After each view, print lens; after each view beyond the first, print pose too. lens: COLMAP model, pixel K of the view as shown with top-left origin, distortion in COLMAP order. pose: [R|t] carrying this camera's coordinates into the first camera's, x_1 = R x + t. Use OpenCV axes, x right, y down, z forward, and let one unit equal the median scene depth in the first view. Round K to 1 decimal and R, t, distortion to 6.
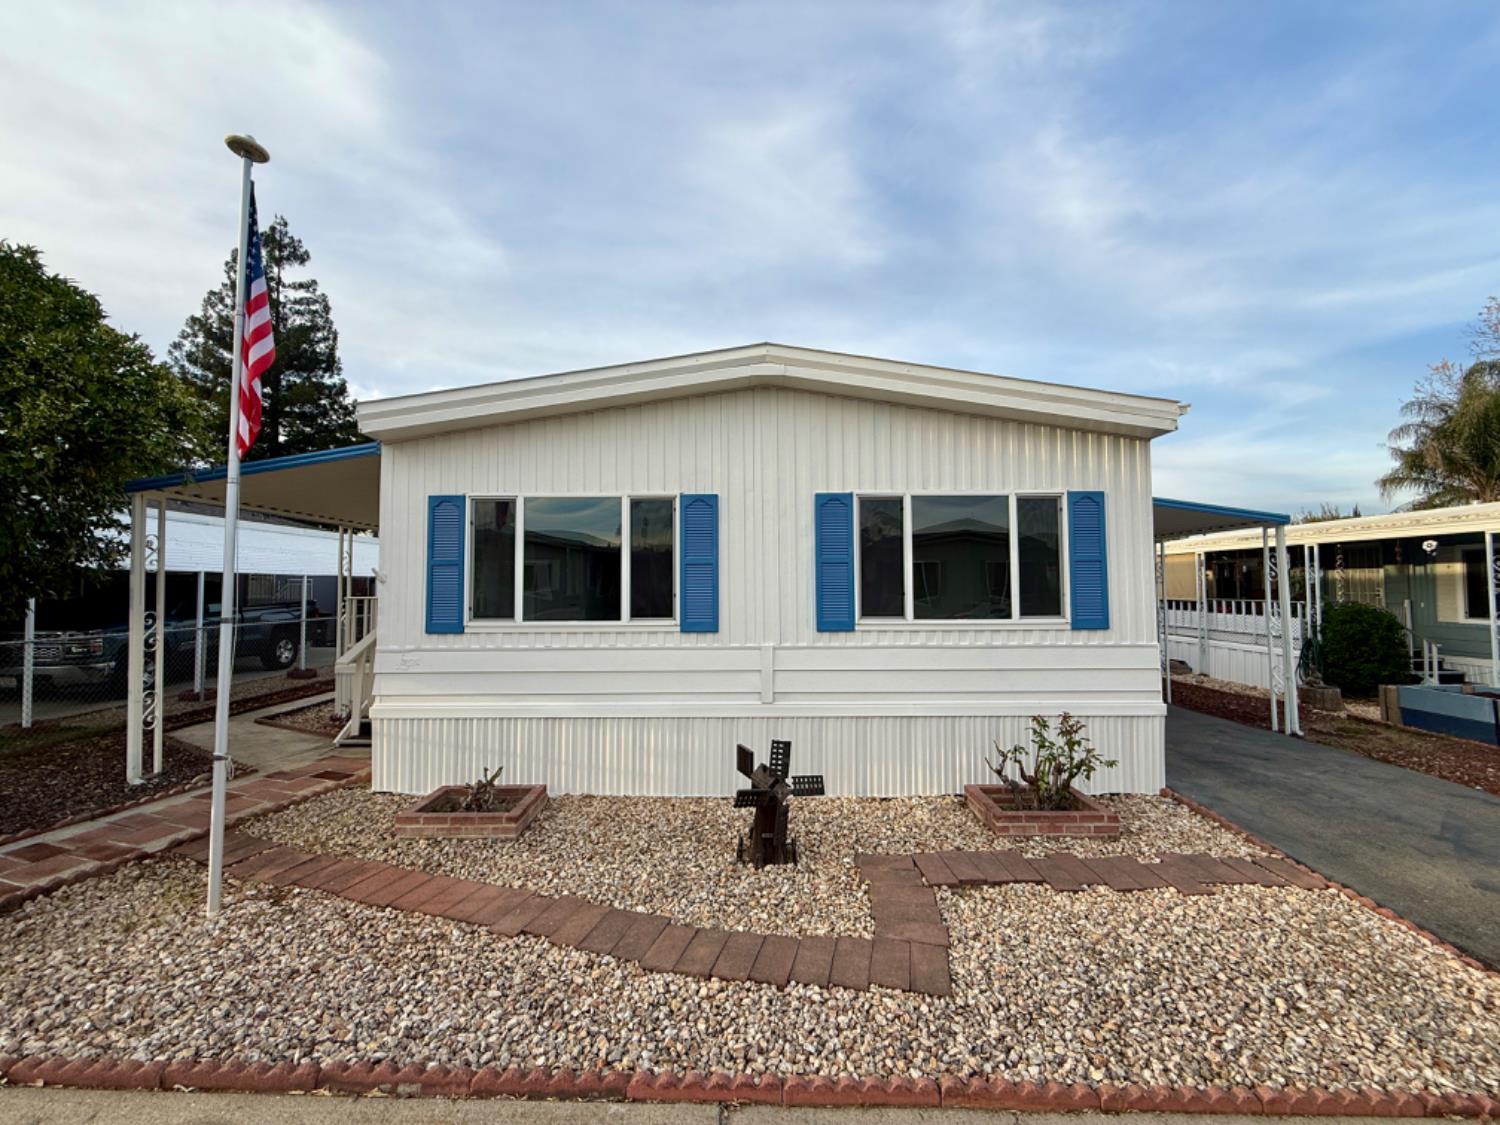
lens RADIAL K [[619.9, 0, 750.0], [0, 619.9, 562.5], [0, 0, 1]] dist [-0.003349, -0.000031]
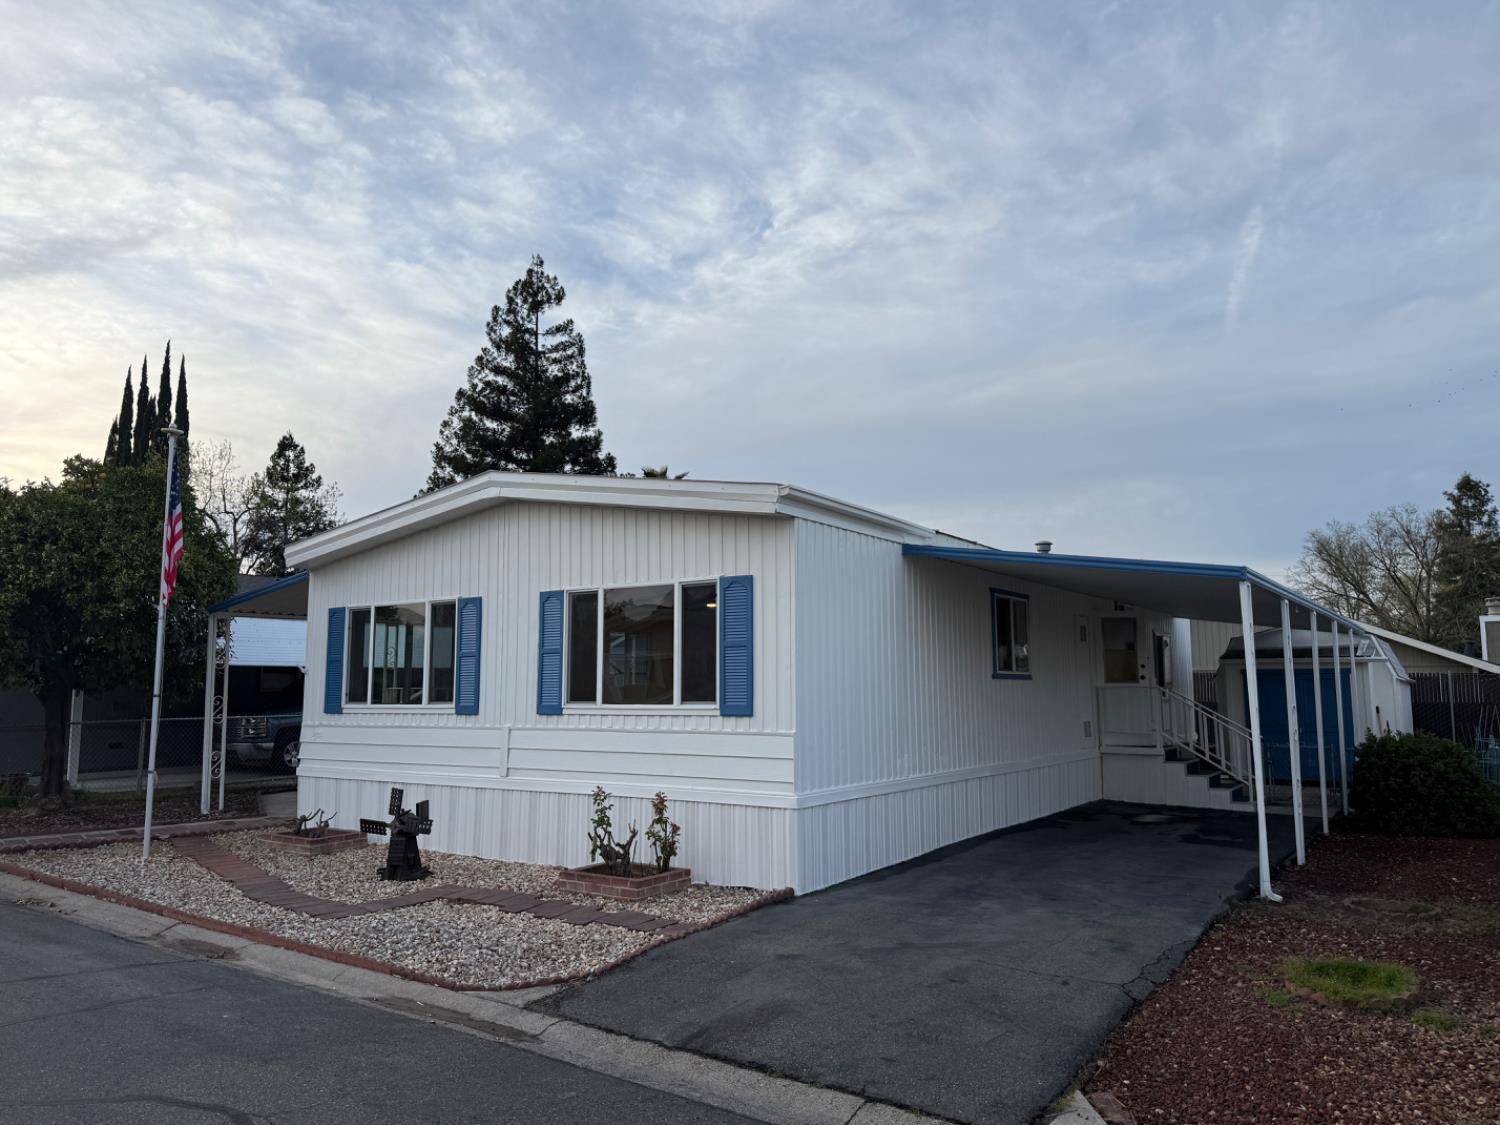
lens RADIAL K [[1060.6, 0, 755.9], [0, 1060.6, 603.3], [0, 0, 1]] dist [0.021606, -0.006372]
pose [[0.834729, -0.045533, -0.548775, 1.449573], [0.029475, 0.998841, -0.038043, -0.005763], [0.549871, 0.015580, 0.835104, -0.388886]]
